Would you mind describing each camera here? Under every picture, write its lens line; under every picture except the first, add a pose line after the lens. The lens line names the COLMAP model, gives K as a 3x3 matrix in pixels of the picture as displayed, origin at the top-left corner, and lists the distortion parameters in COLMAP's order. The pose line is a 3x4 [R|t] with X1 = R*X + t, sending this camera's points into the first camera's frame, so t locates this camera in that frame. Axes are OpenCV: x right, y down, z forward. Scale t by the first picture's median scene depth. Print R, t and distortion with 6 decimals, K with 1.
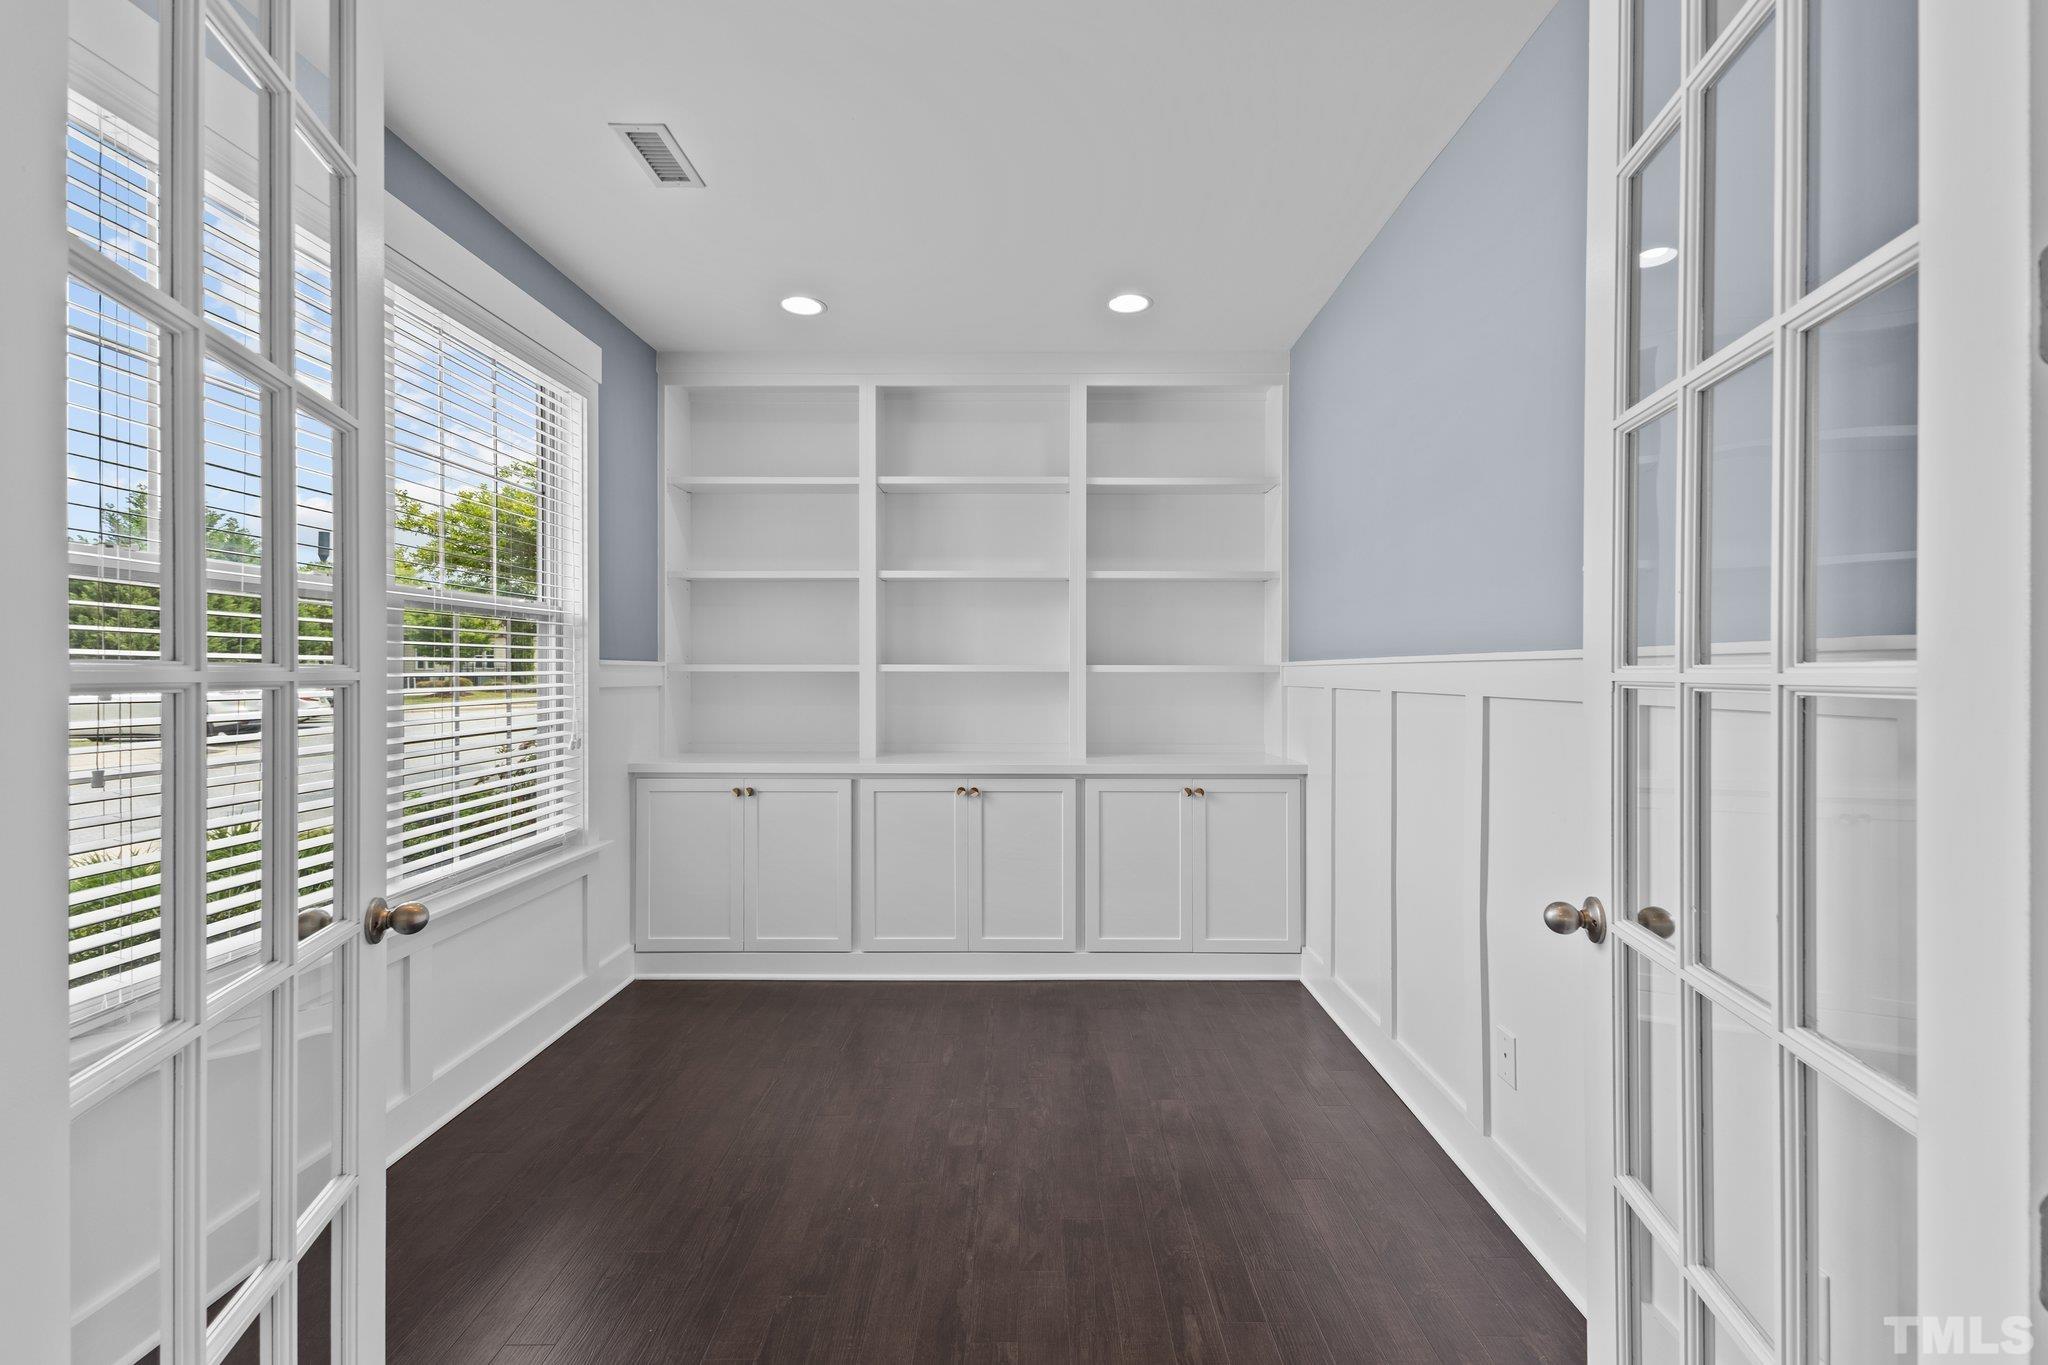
lens RADIAL K [[887.6, 0, 1024.2], [0, 887.6, 666.9], [0, 0, 1]] dist [0.010174, -0.000469]
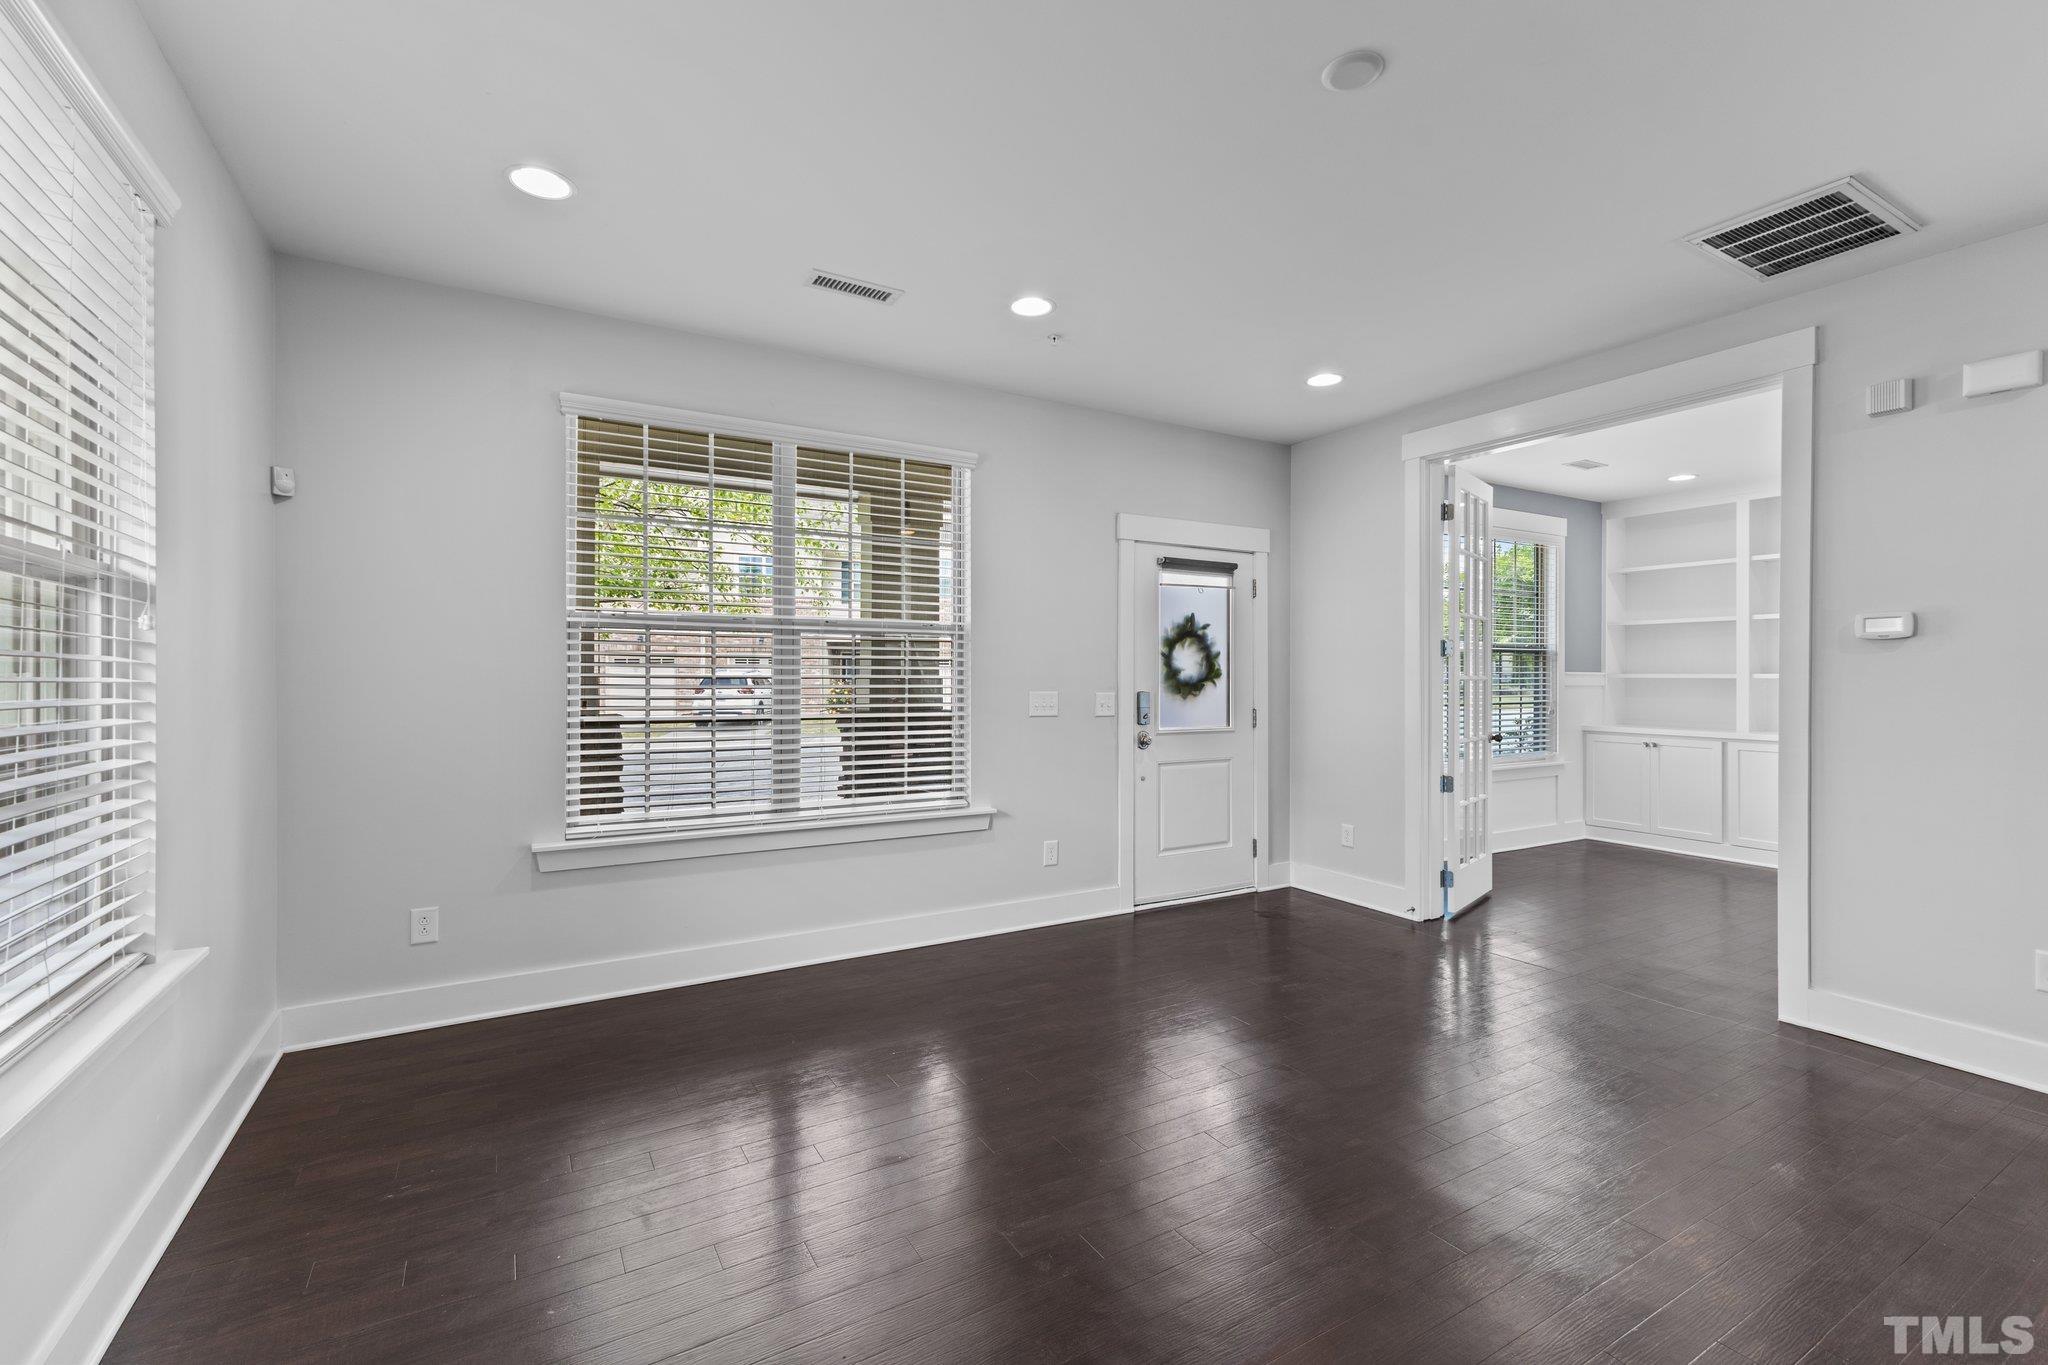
lens RADIAL K [[887.6, 0, 1023.4], [0, 887.6, 679.2], [0, 0, 1]] dist [0.010174, -0.000469]
pose [[0.511632, 0.002119, -0.859202, 0.563629], [-0.005329, 0.999986, -0.000707, 0.015528], [0.859188, 0.004941, 0.511636, -0.975766]]
